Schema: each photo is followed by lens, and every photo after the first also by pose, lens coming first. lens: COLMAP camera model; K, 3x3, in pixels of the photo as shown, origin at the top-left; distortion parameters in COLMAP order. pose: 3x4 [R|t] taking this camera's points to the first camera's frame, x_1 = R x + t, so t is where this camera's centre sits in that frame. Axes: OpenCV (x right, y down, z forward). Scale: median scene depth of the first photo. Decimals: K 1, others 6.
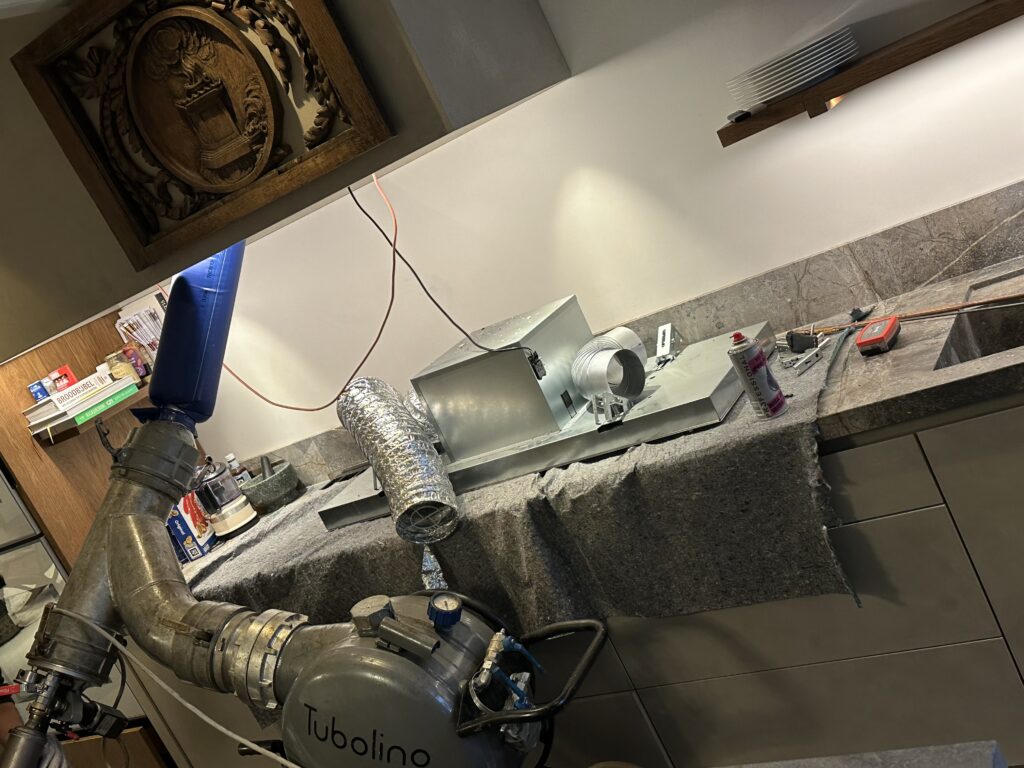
lens RADIAL K [[1187.4, 0, 512.0], [0, 1187.4, 384.0], [0, 0, 1]] dist [0.242116, 0.000315]
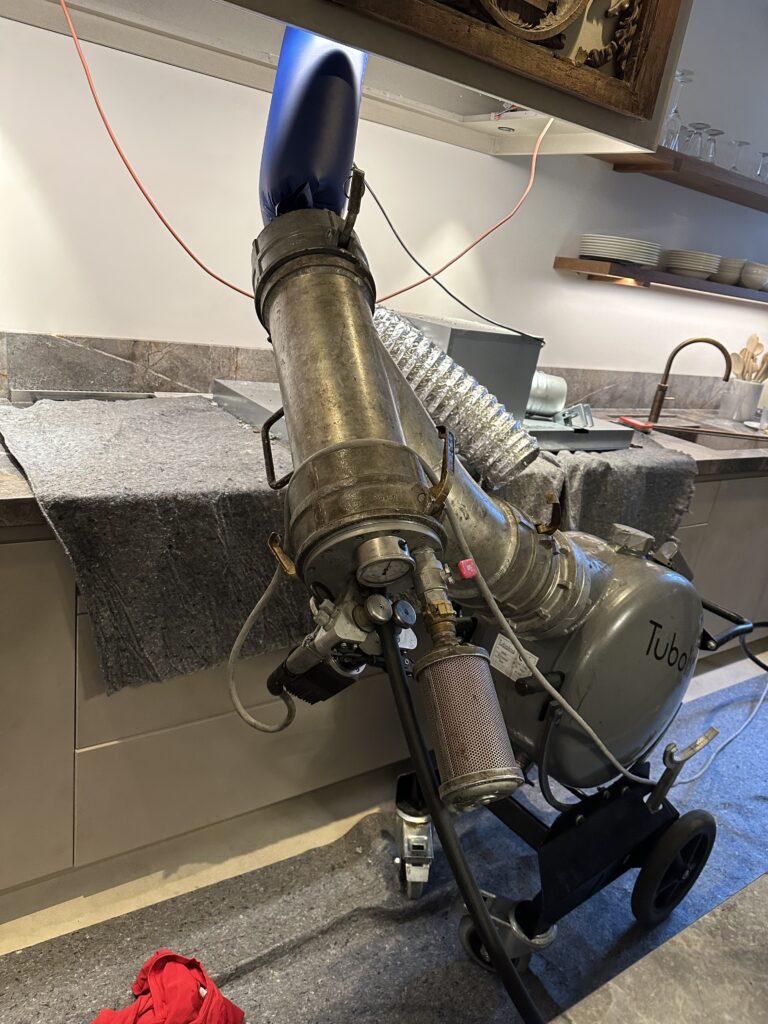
lens RADIAL K [[718.0, 0, 384.0], [0, 718.0, 512.0], [0, 0, 1]] dist [-0.002215, -0.006530]
pose [[0.336738, 0.194835, 0.921220, -0.686474], [-0.140276, 0.977821, -0.155530, 0.271765], [-0.931091, -0.076852, 0.356600, 0.921179]]
